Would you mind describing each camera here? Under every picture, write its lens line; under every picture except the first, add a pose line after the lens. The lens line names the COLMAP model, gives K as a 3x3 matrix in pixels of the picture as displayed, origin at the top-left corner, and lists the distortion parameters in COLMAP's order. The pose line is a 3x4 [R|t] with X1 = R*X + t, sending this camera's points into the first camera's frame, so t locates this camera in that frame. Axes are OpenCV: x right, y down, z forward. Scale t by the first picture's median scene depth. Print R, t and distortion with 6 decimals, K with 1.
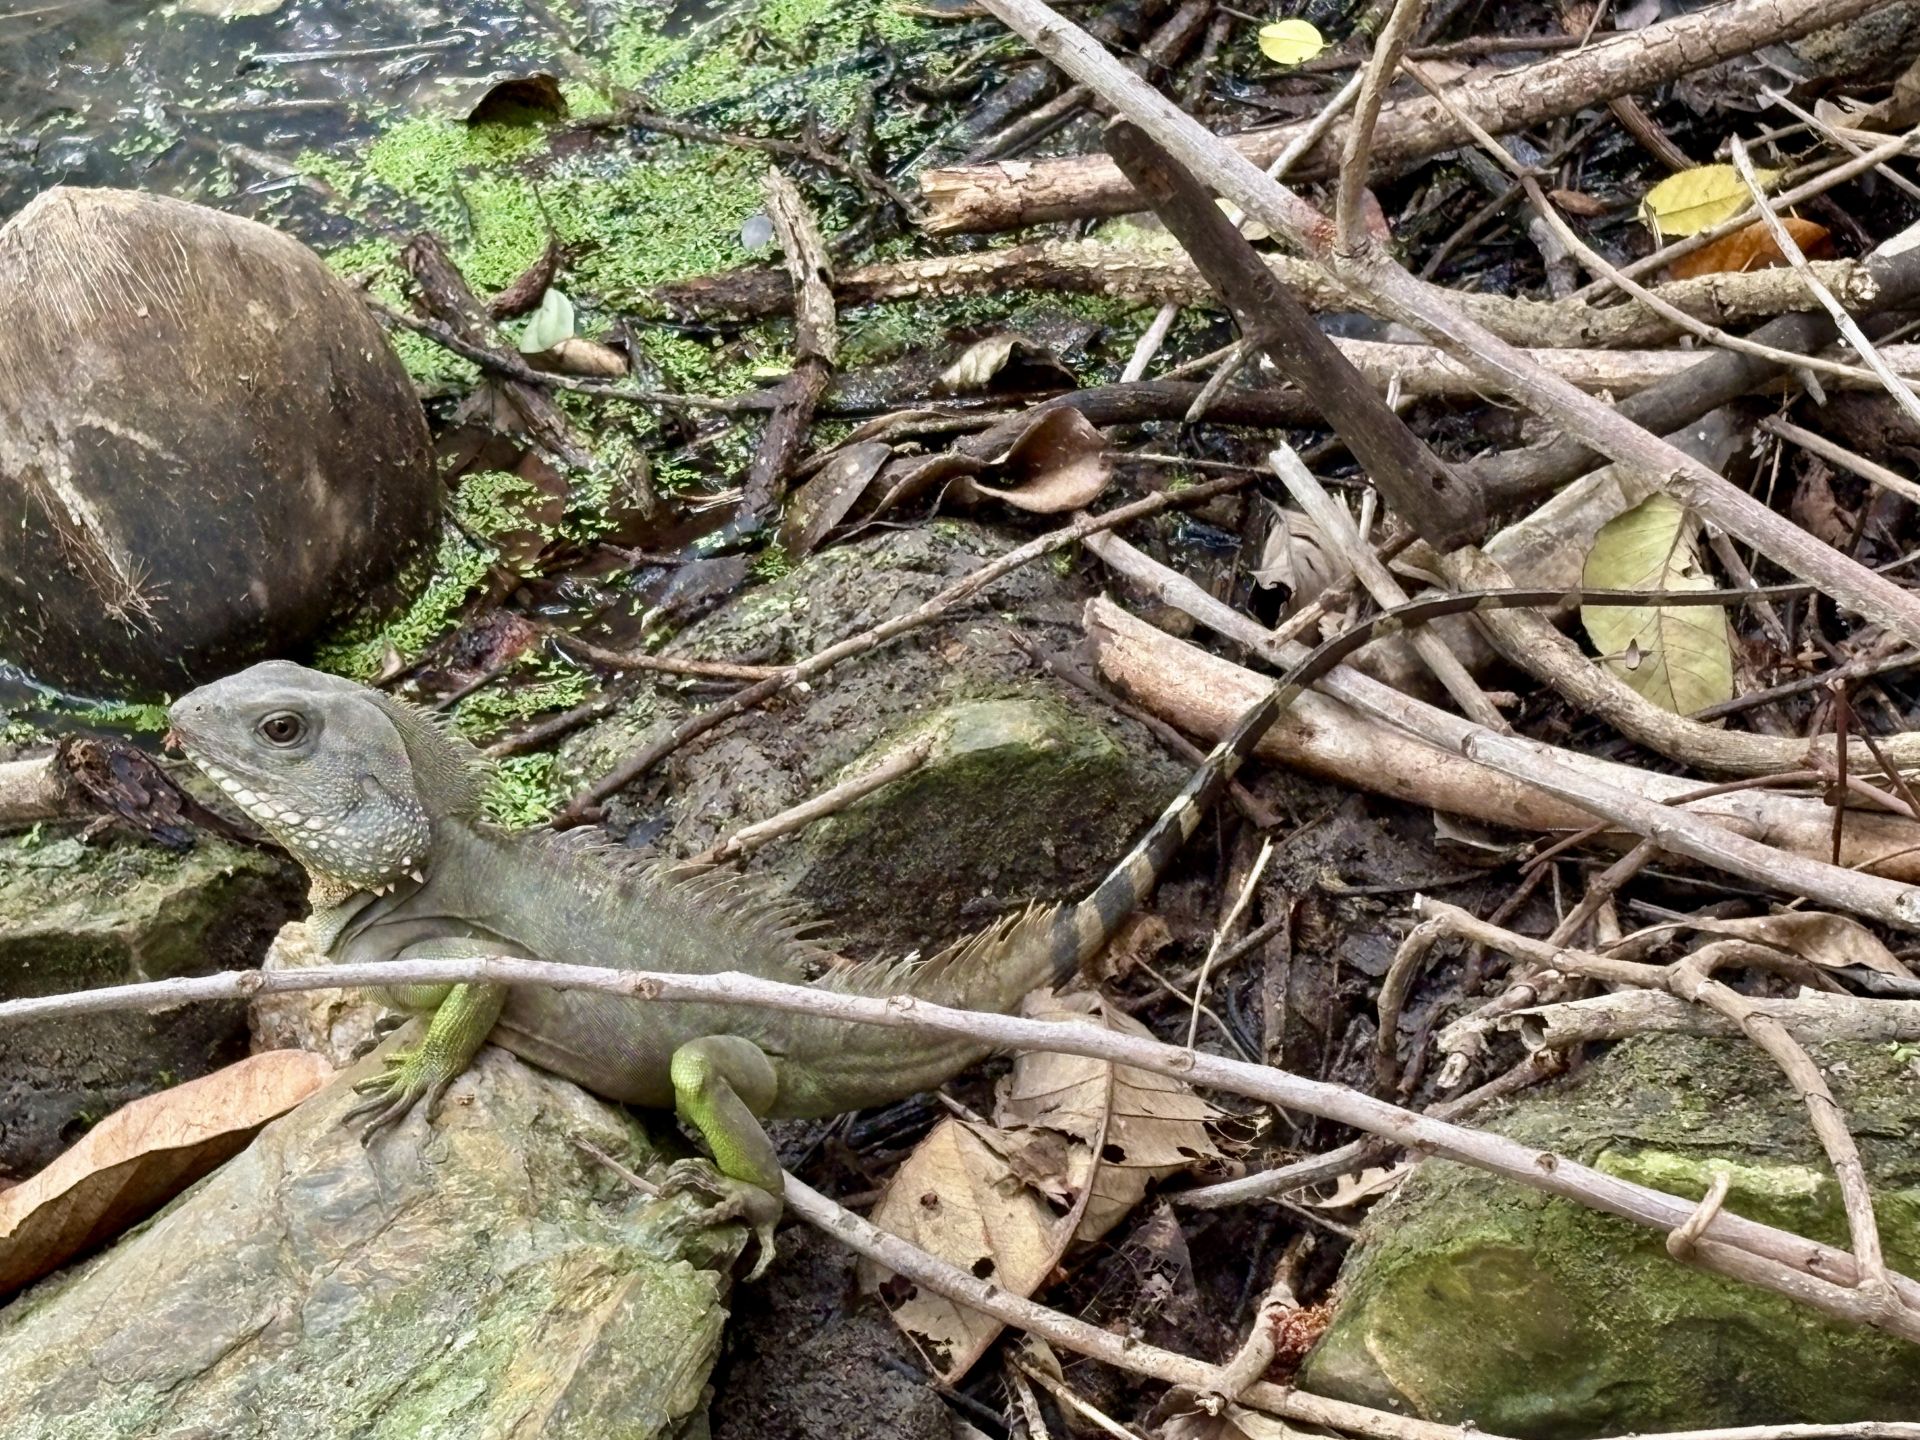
lens RADIAL K [[6126.6, 0, 960.0], [0, 6126.6, 720.0], [0, 0, 1]] dist [0.244140, 0.139170]
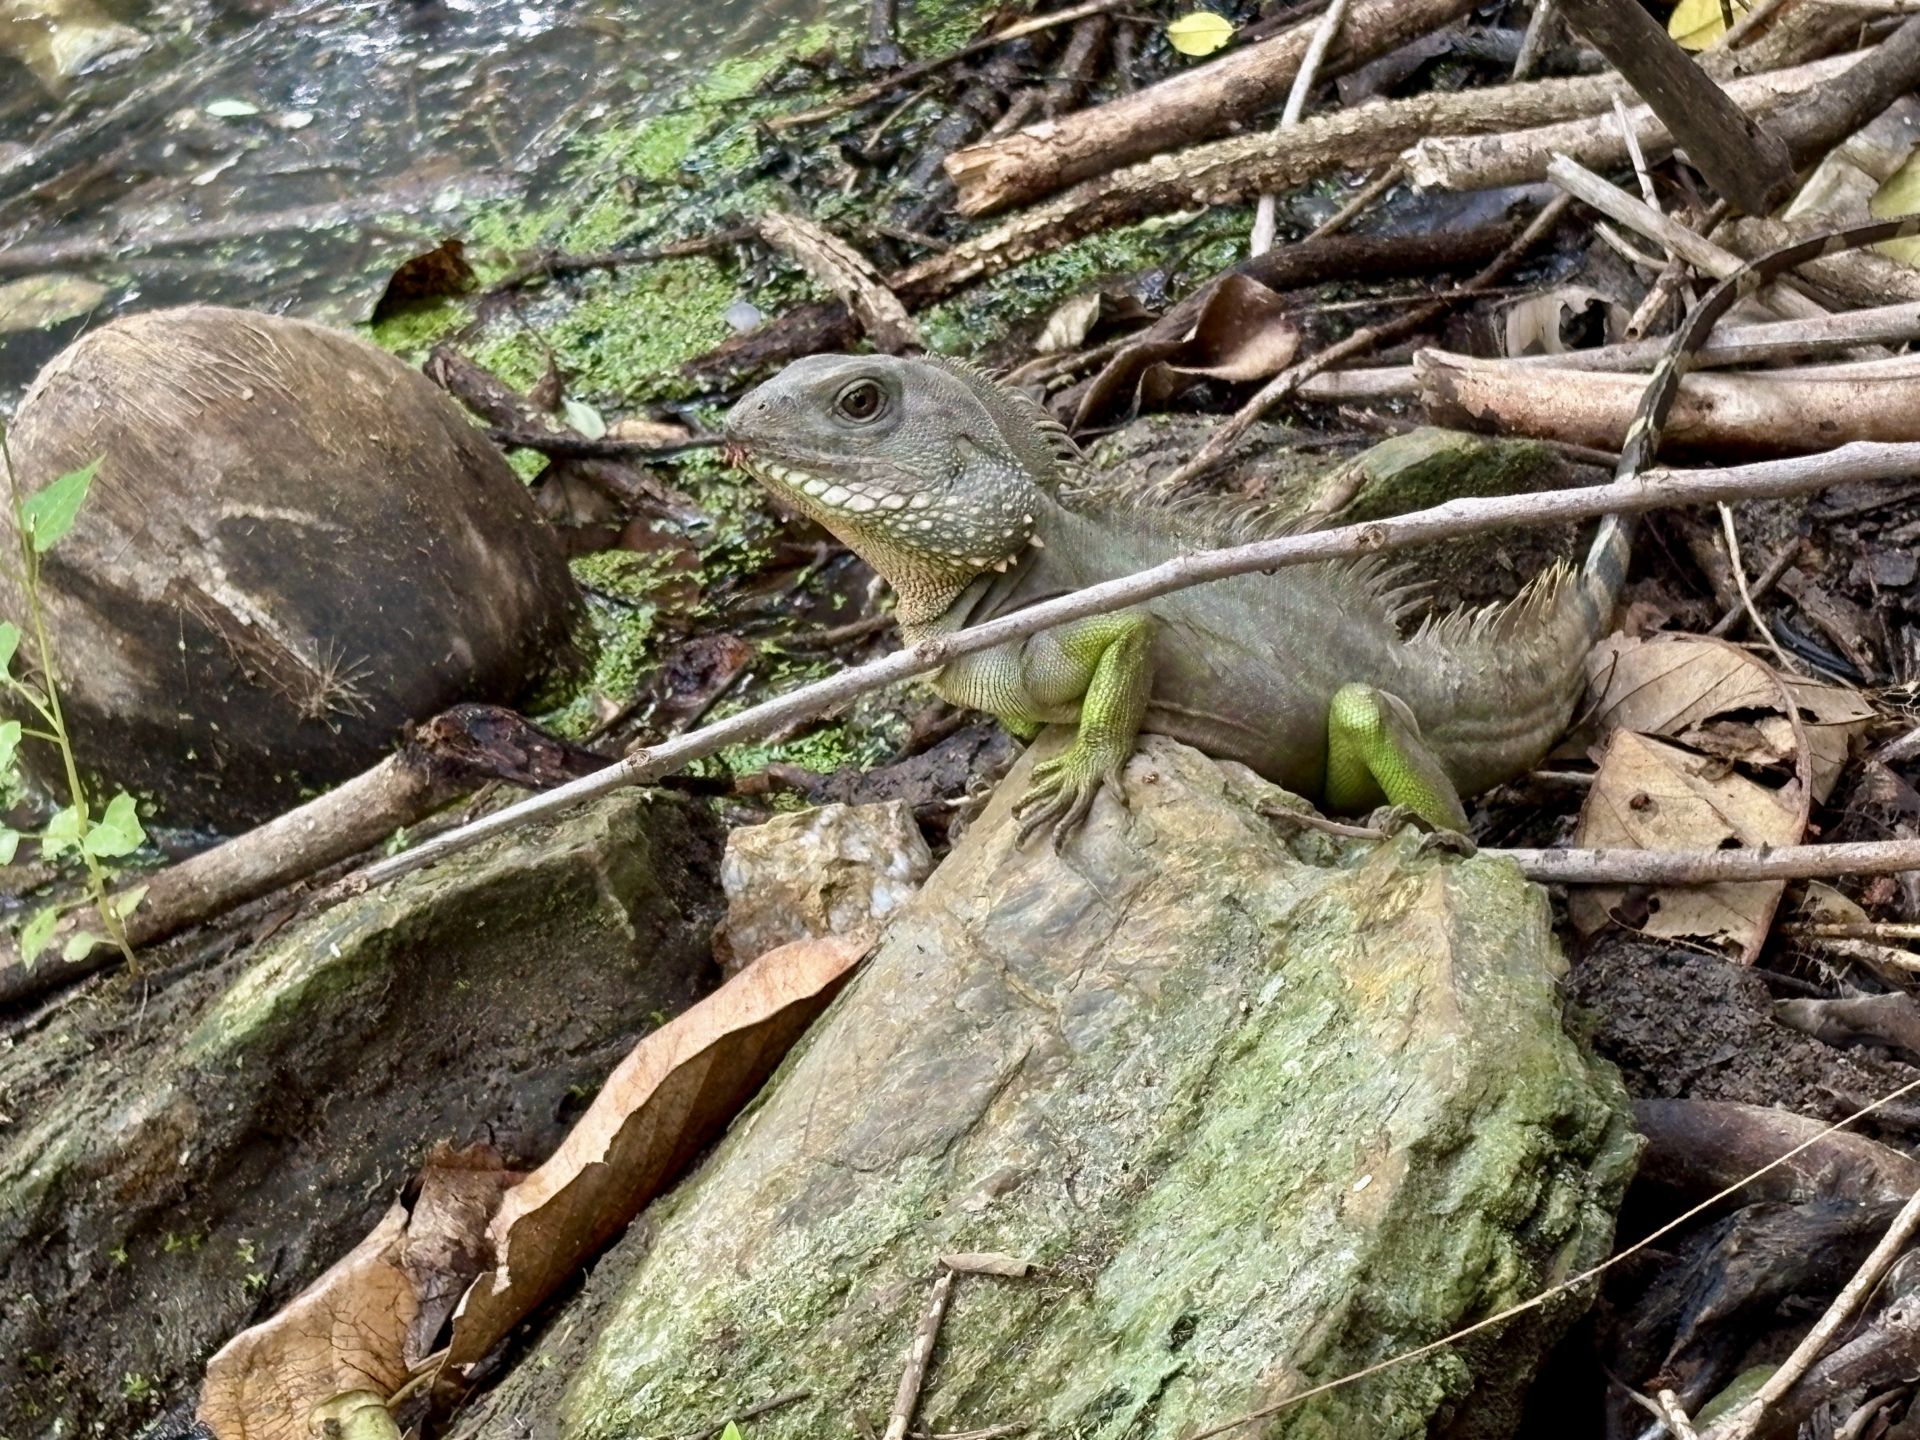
lens RADIAL K [[6126.6, 0, 960.0], [0, 6126.6, 720.0], [0, 0, 1]] dist [0.244140, 0.139170]
pose [[0.951121, -0.240859, 0.193278, -0.220147], [0.271917, 0.949851, -0.154418, 0.146353], [-0.146392, 0.199426, 0.968916, 0.127440]]
